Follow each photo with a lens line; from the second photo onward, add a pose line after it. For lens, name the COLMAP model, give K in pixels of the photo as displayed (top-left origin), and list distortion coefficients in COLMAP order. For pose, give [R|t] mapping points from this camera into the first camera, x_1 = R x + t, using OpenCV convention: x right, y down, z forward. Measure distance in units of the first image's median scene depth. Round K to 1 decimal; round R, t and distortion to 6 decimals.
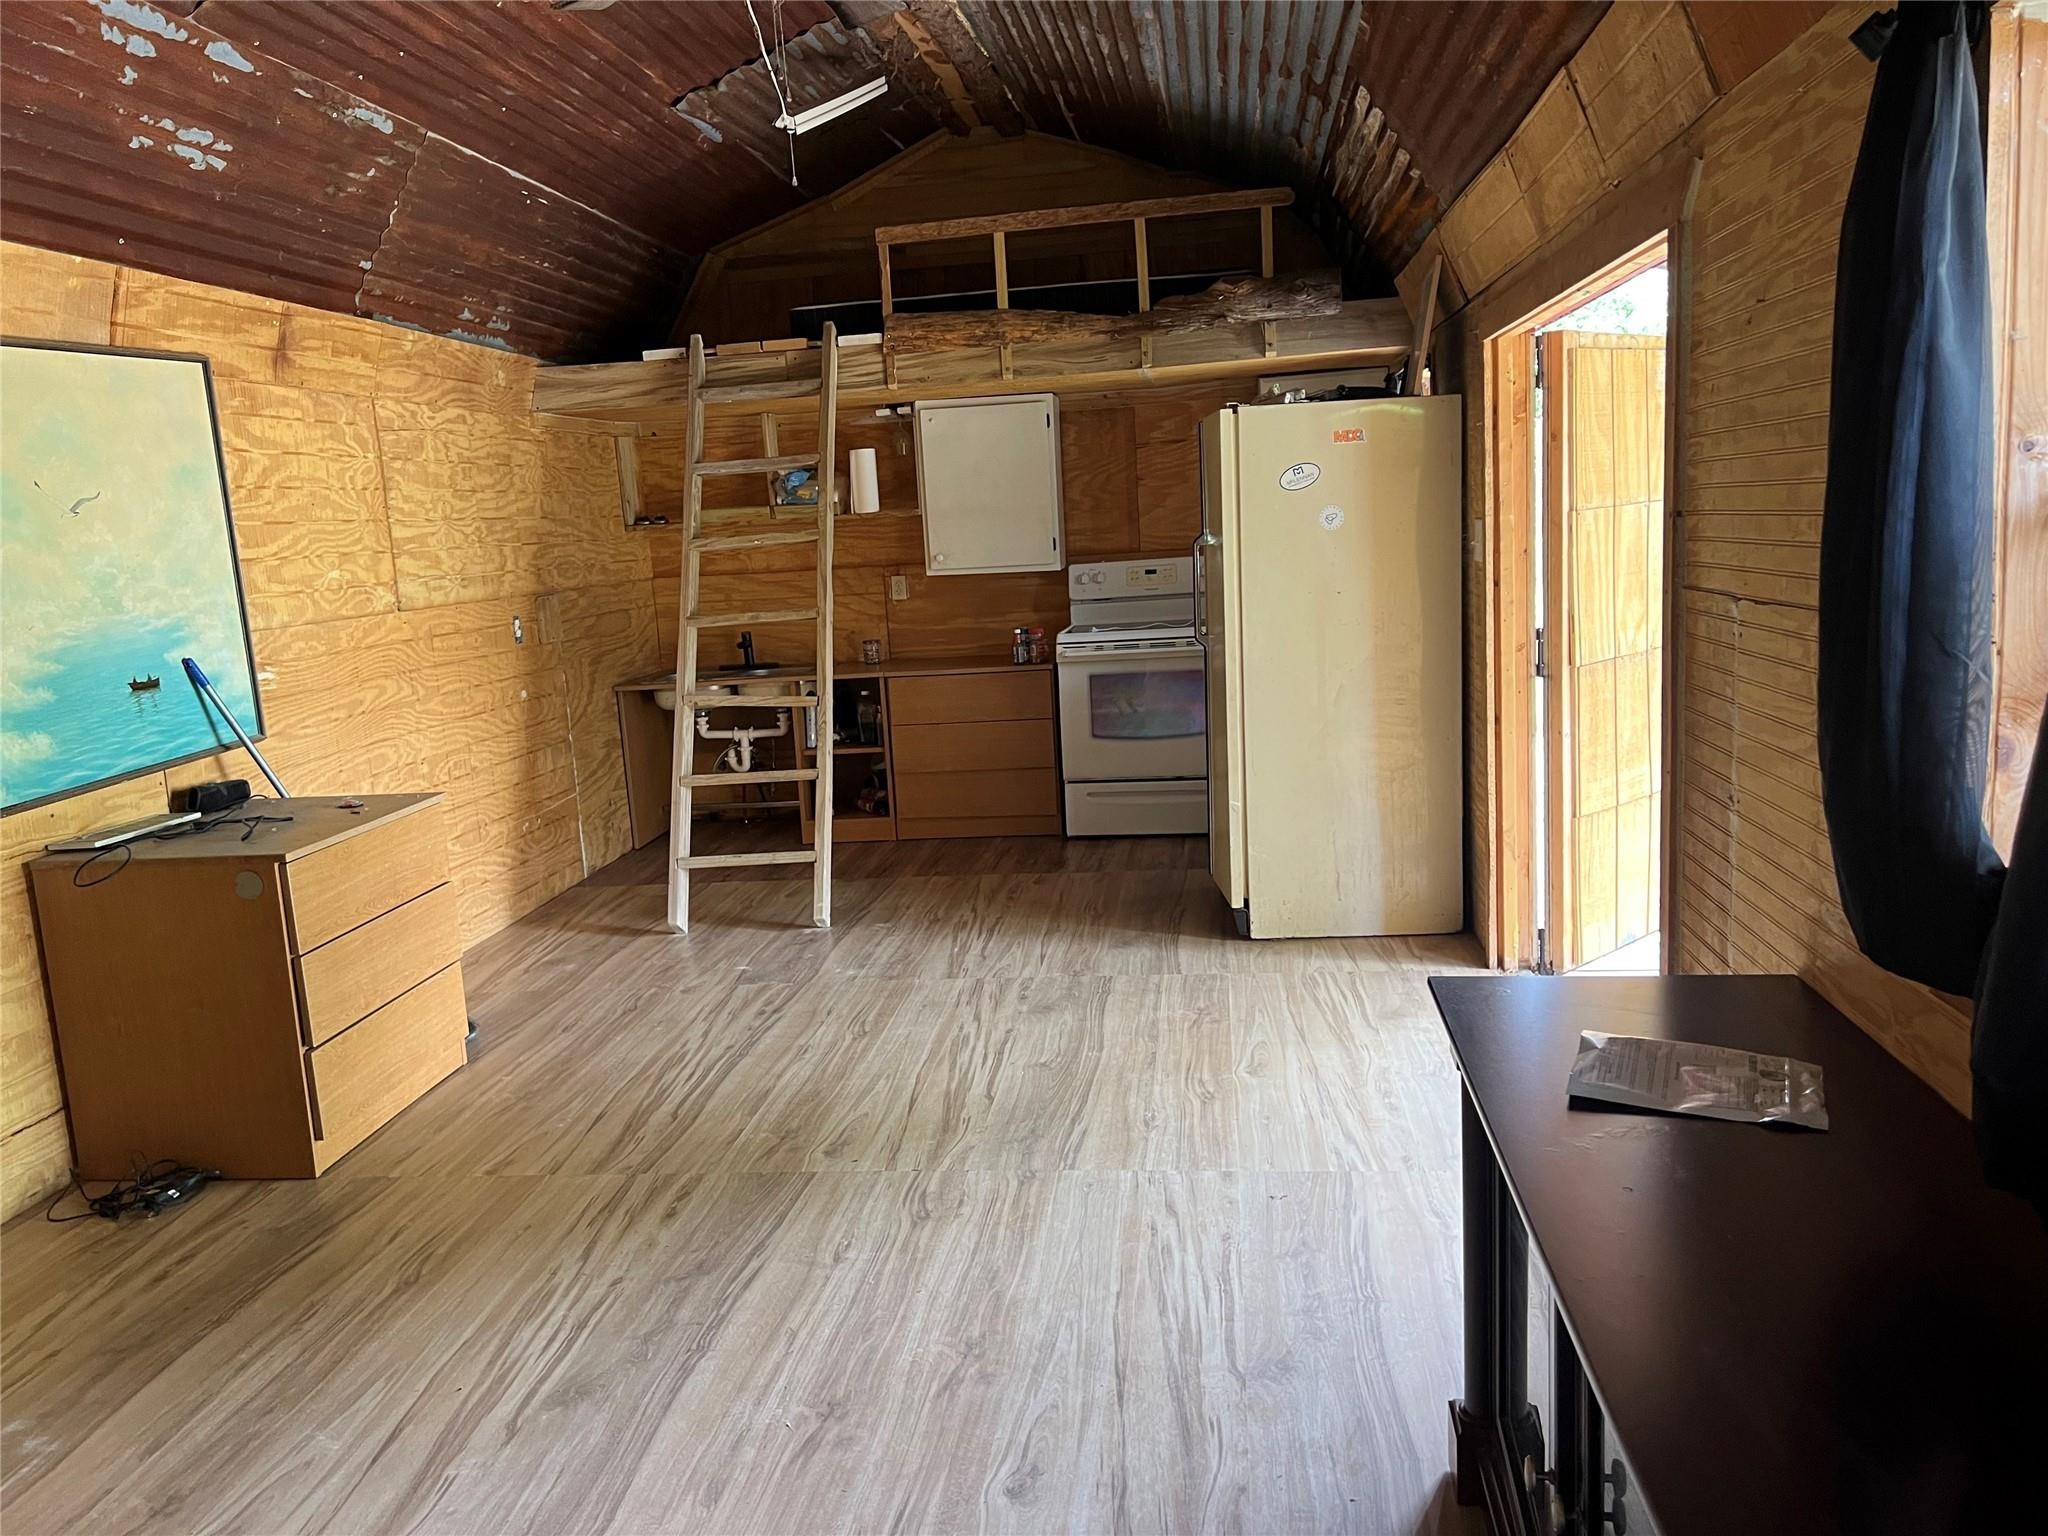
lens RADIAL K [[1541.3, 0, 1018.9], [0, 1541.3, 789.4], [0, 0, 1]] dist [0.049719, -0.047528]
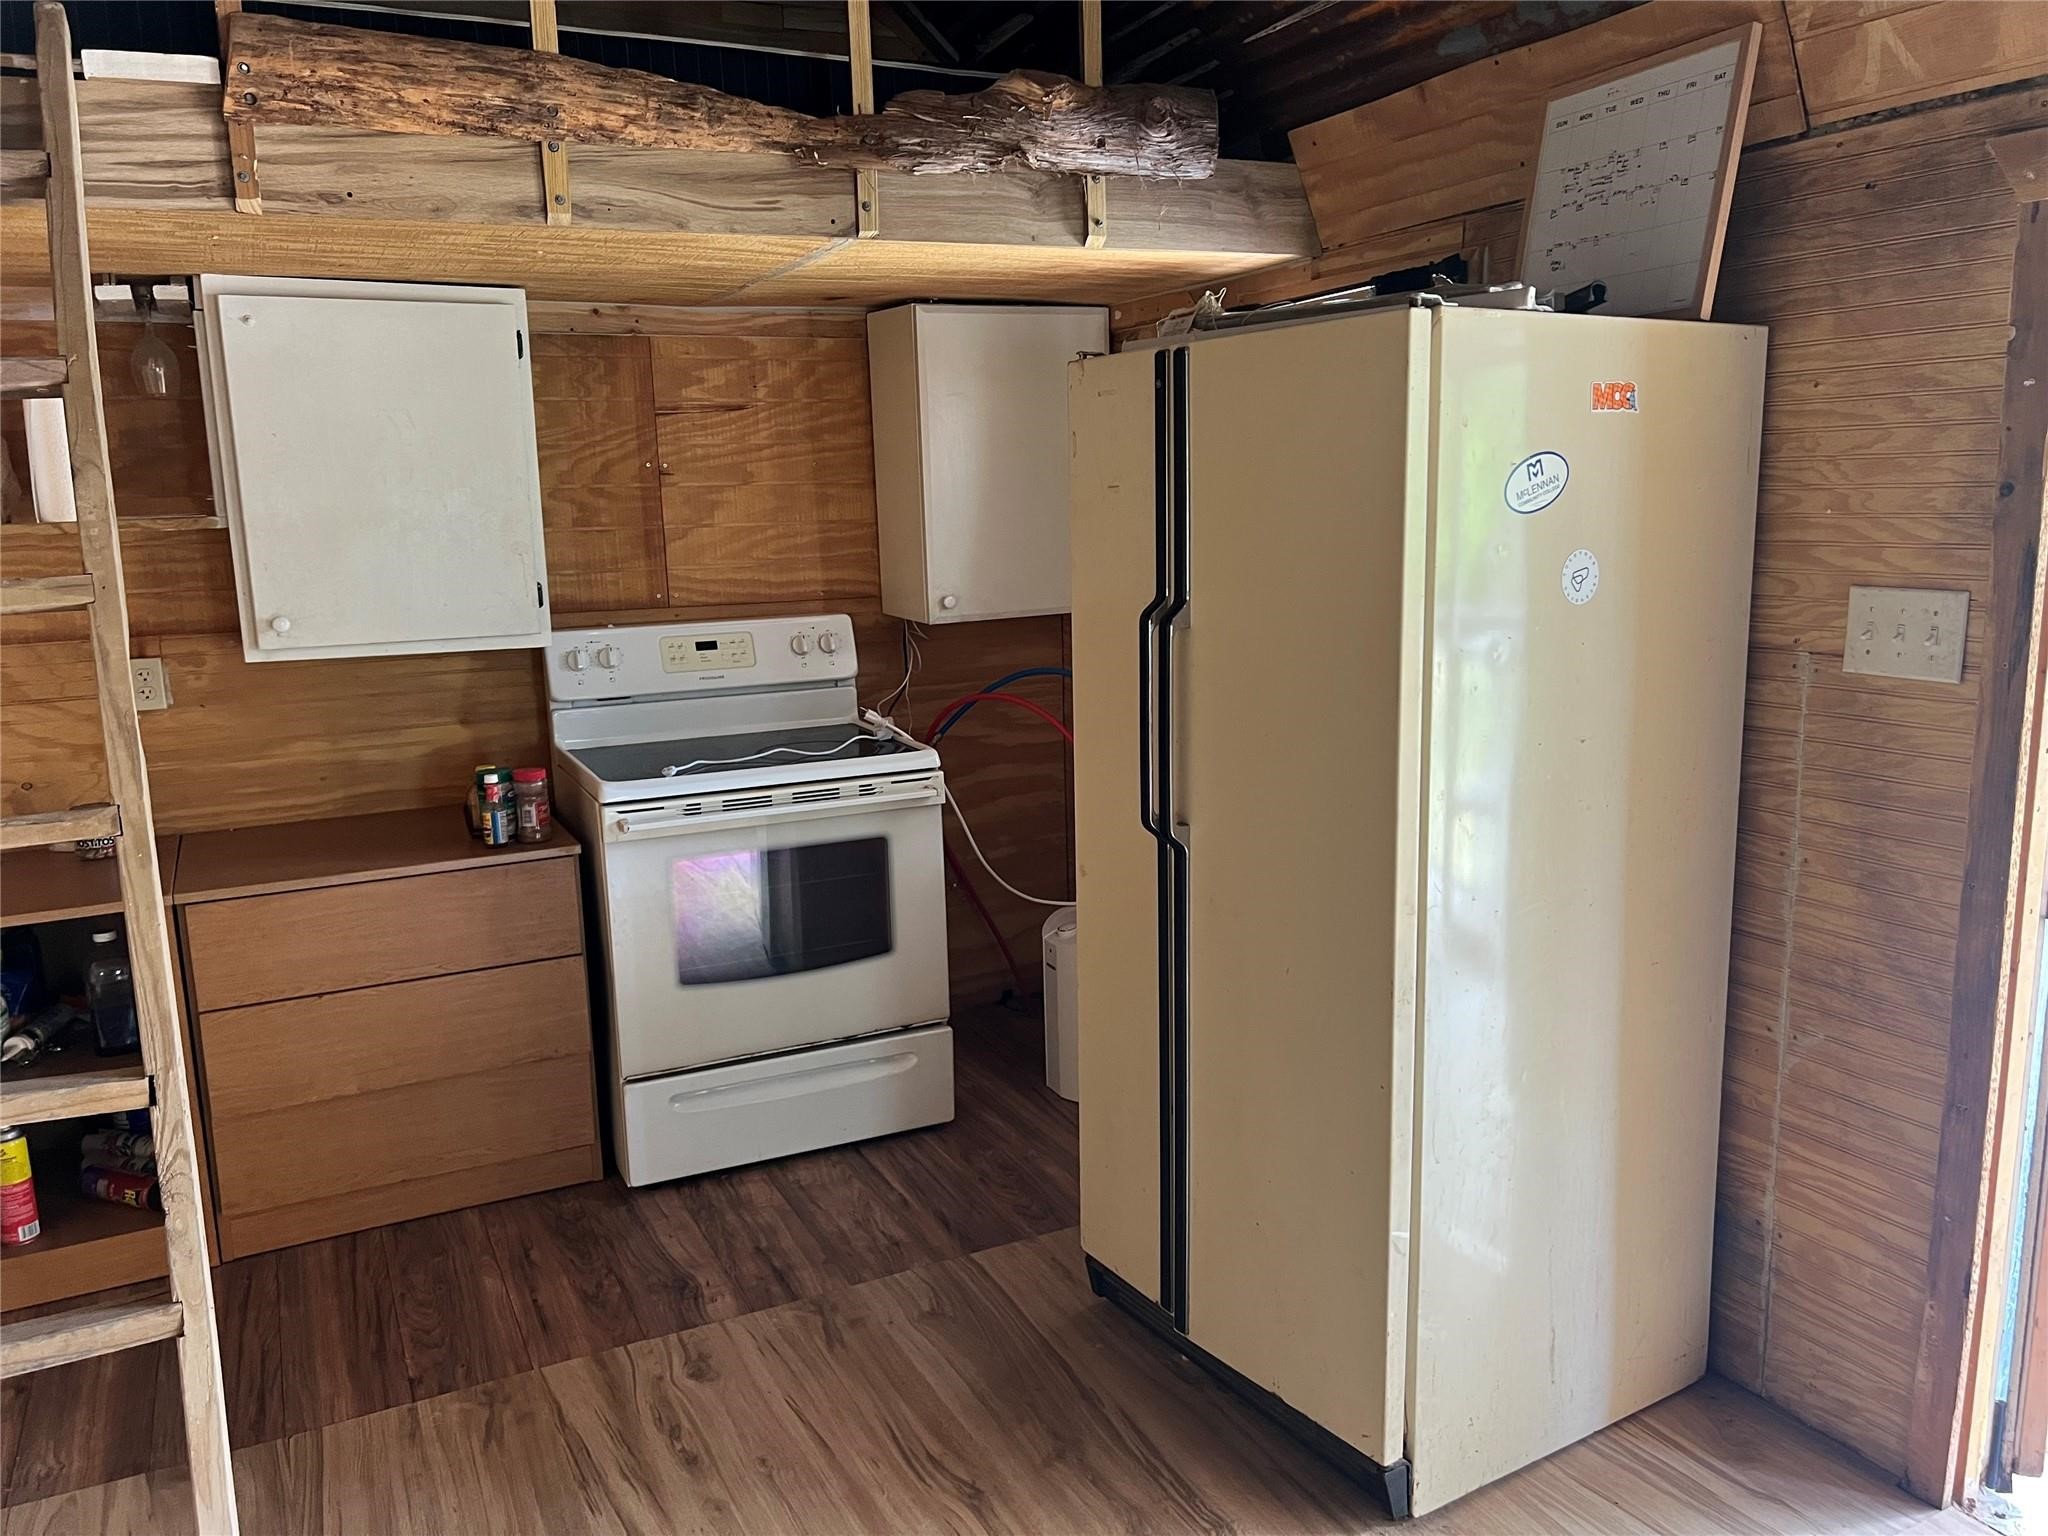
lens RADIAL K [[1532.4, 0, 1020.1], [0, 1532.4, 772.6], [0, 0, 1]] dist [0.050011, -0.059732]
pose [[0.827591, -0.065107, 0.557542, -0.155208], [0.074450, 0.997207, 0.005938, -0.112823], [-0.556372, 0.036595, 0.830127, 0.608331]]
